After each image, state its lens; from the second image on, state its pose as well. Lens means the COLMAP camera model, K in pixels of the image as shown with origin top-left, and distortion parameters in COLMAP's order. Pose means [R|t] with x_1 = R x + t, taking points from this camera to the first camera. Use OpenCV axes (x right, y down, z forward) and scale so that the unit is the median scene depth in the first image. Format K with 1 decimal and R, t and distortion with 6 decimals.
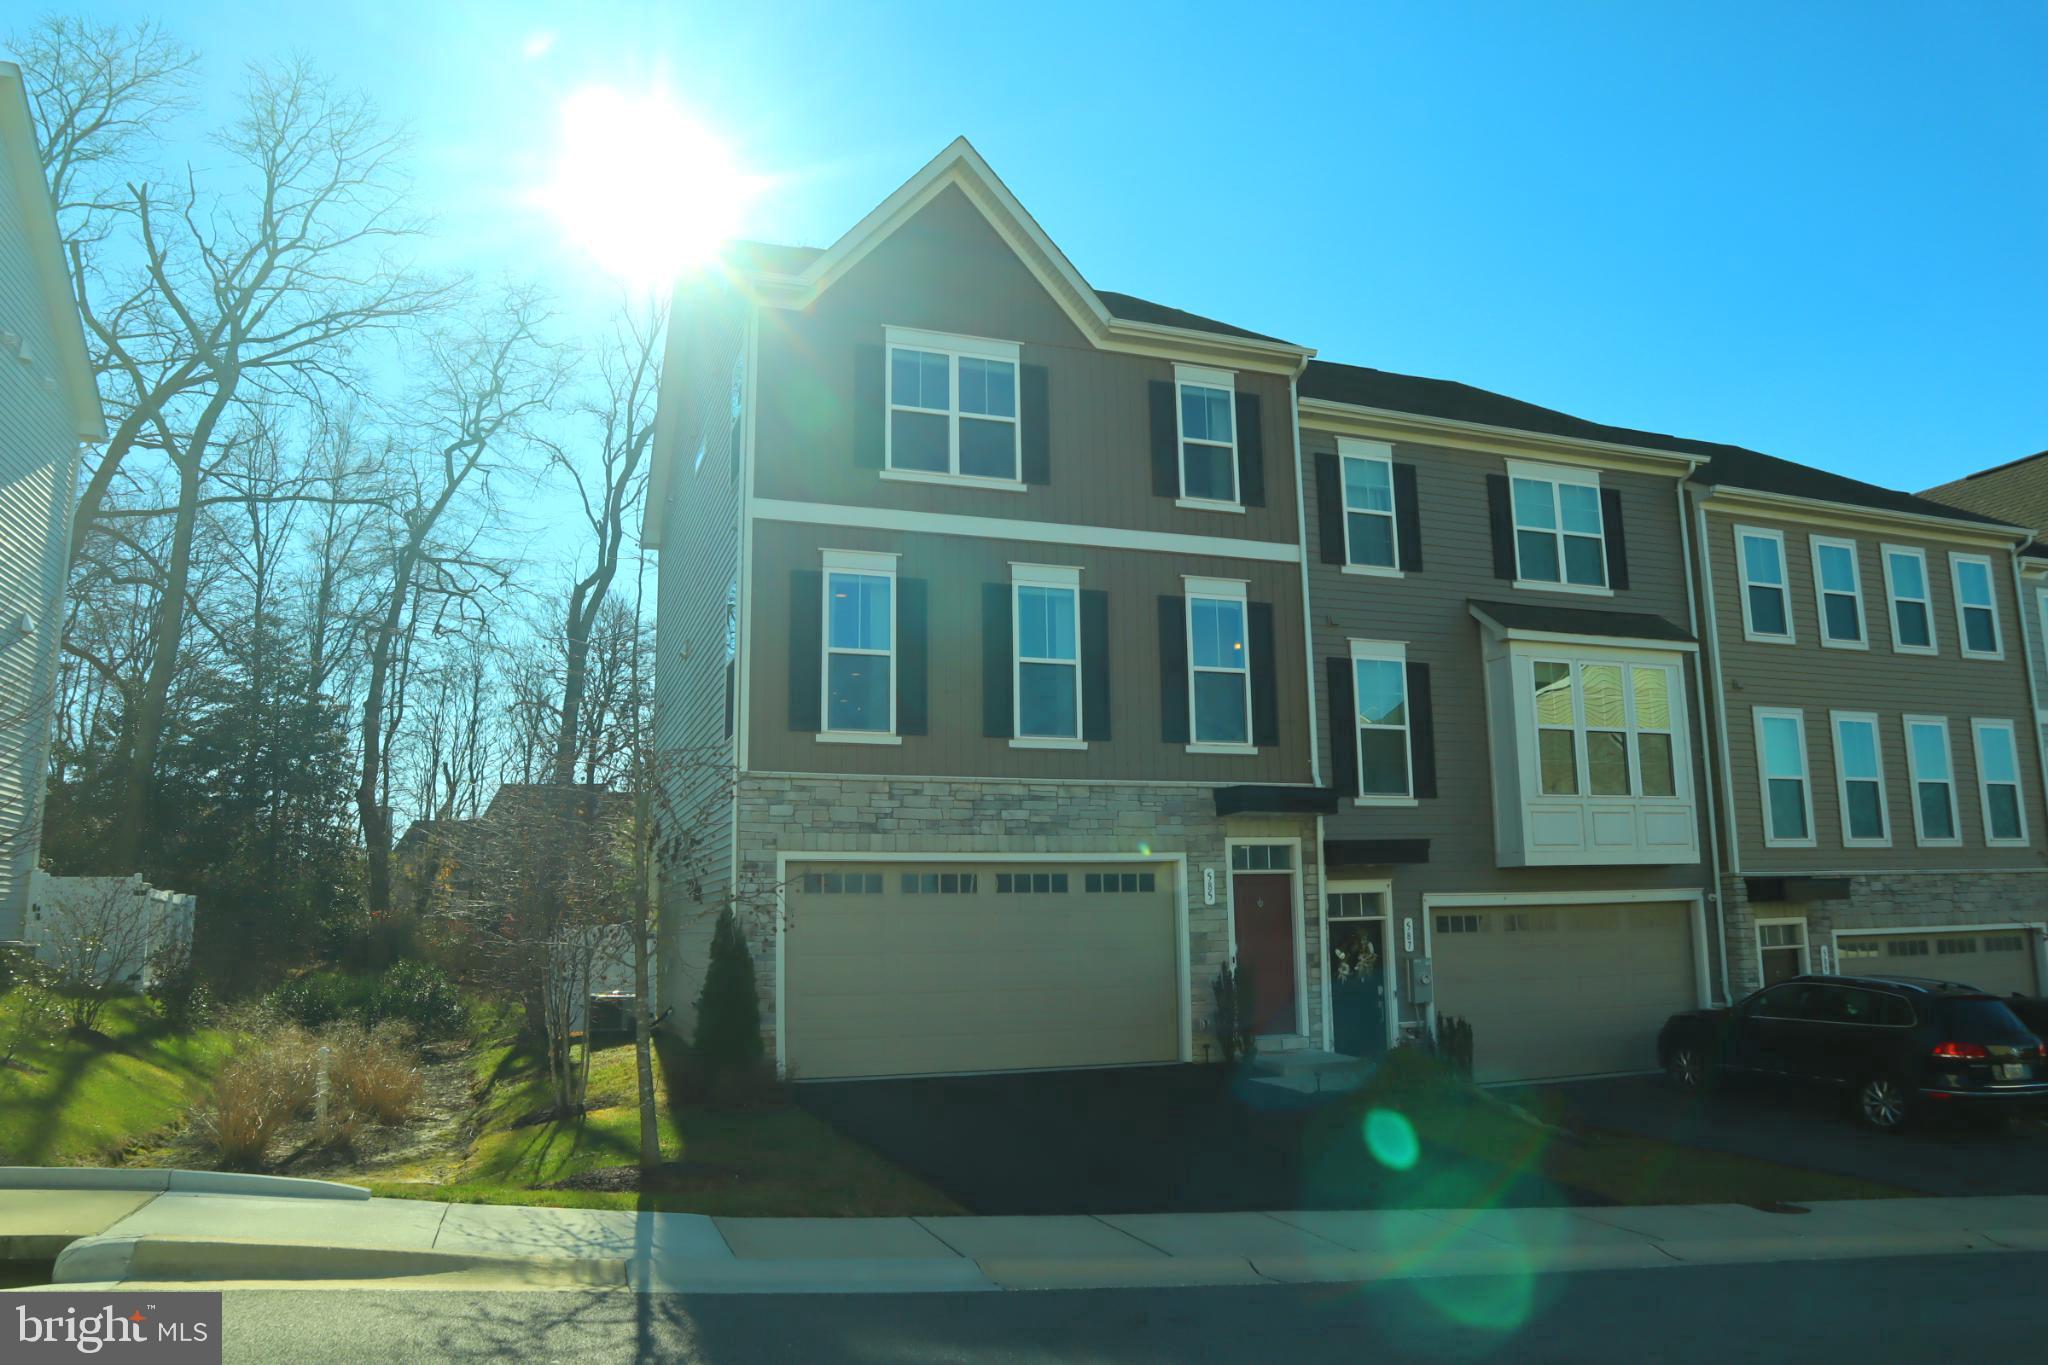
lens RADIAL K [[1406.9, 0, 1030.4], [0, 1406.9, 682.4], [0, 0, 1]] dist [-0.117459, 0.072623]
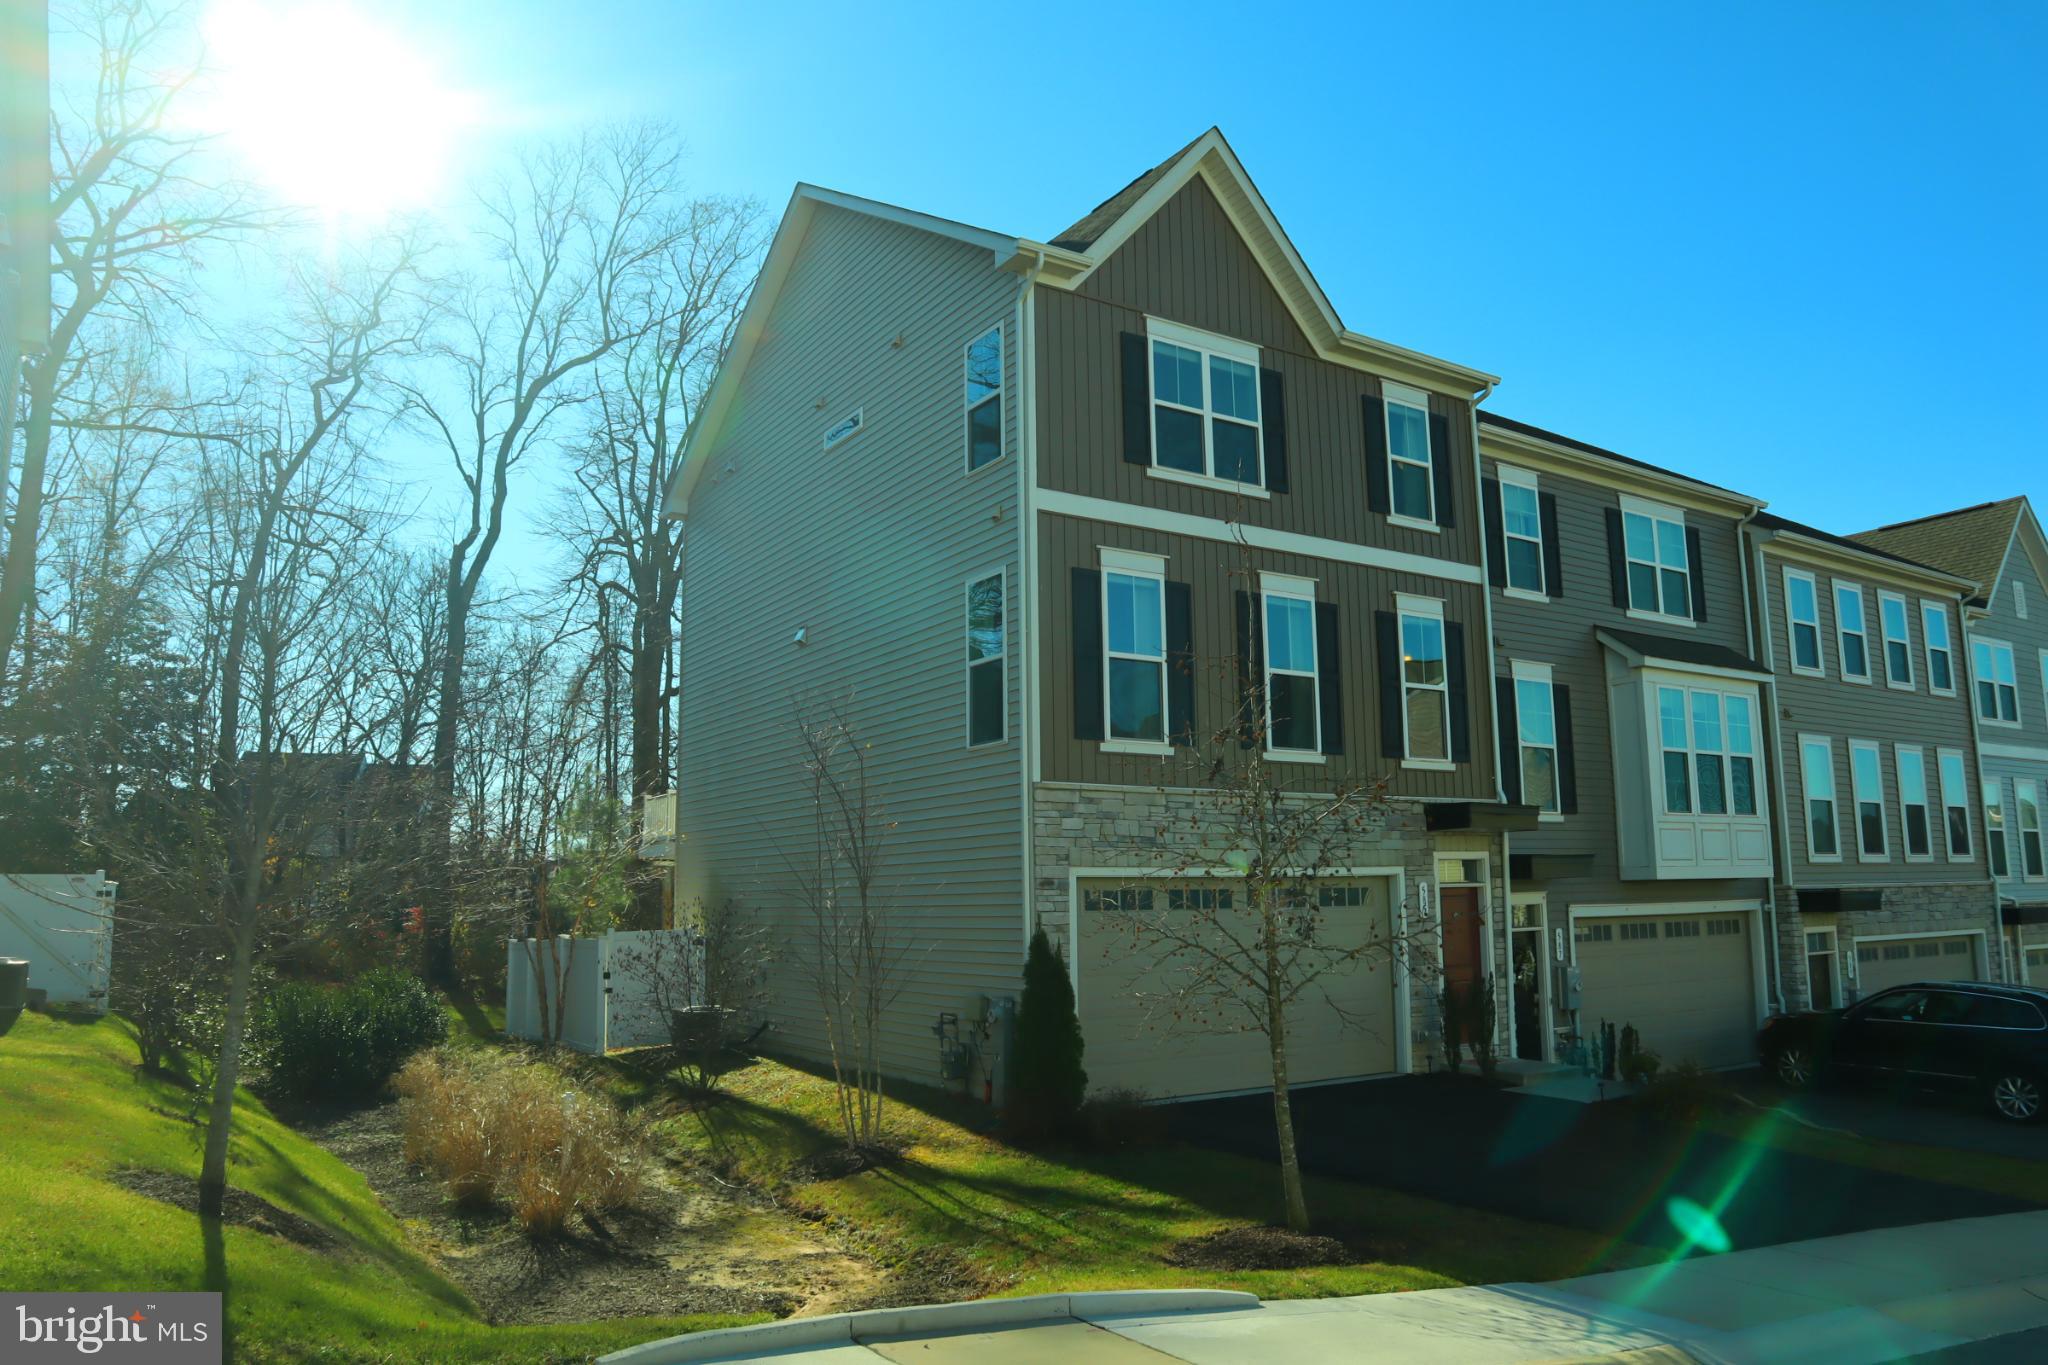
lens RADIAL K [[1406.9, 0, 1026.4], [0, 1406.9, 689.0], [0, 0, 1]] dist [-0.117459, 0.072623]
pose [[0.976139, 0.037095, 0.213953, -0.348251], [-0.041213, 0.999040, 0.014819, -0.010023], [-0.213198, -0.023283, 0.976732, 0.071870]]
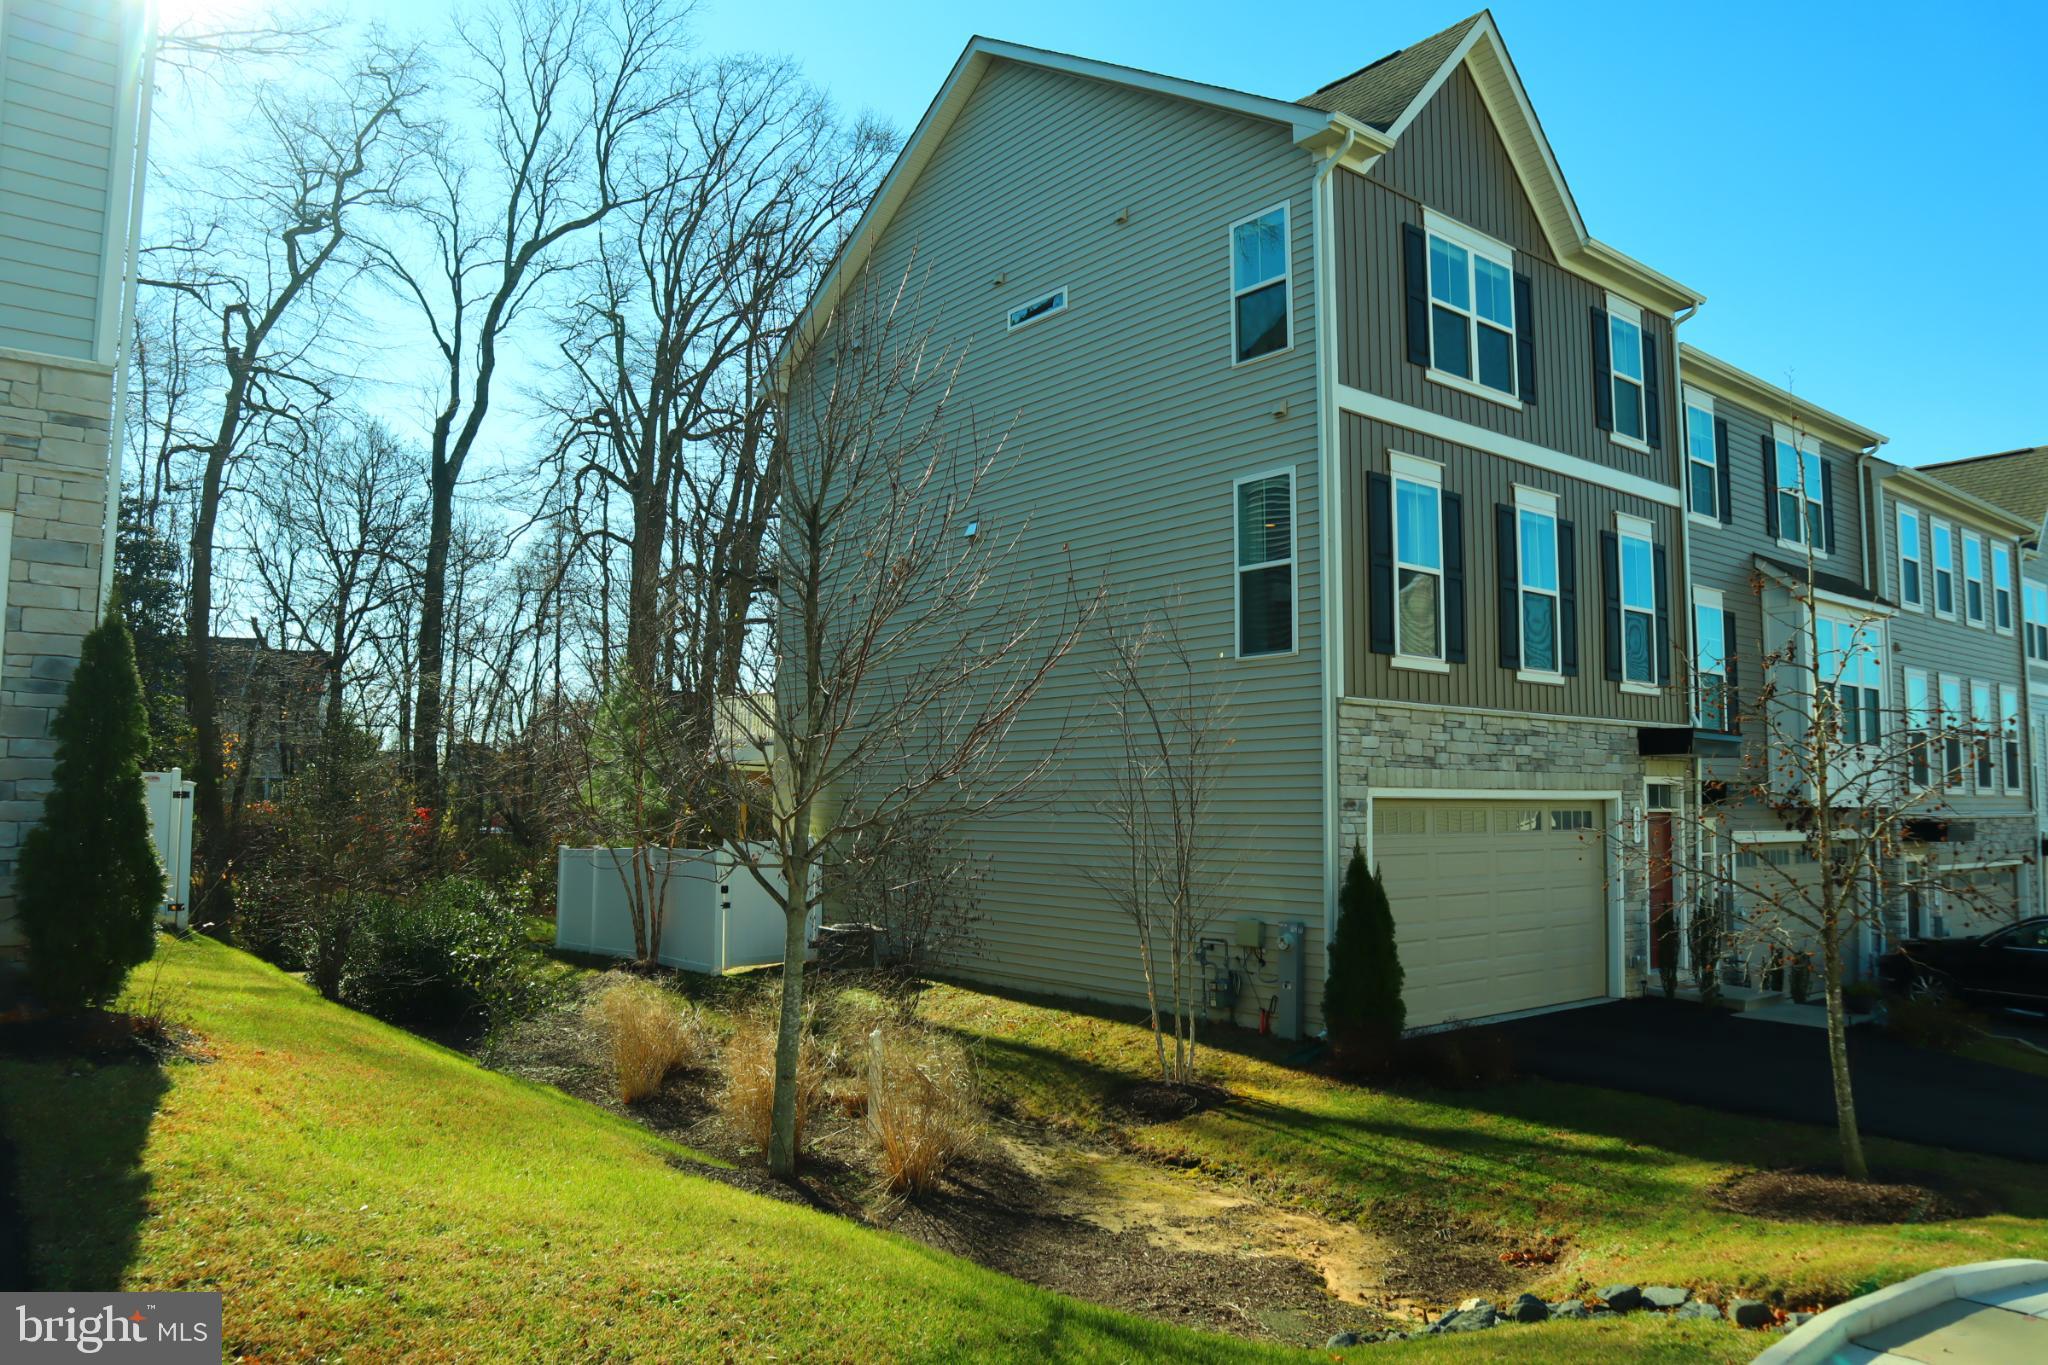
lens RADIAL K [[1406.9, 0, 1023.6], [0, 1406.9, 681.8], [0, 0, 1]] dist [-0.117459, 0.072623]
pose [[0.947883, 0.050220, 0.314636, -0.564728], [-0.076668, 0.994436, 0.072248, 0.004726], [-0.309257, -0.092605, 0.946459, 0.190728]]
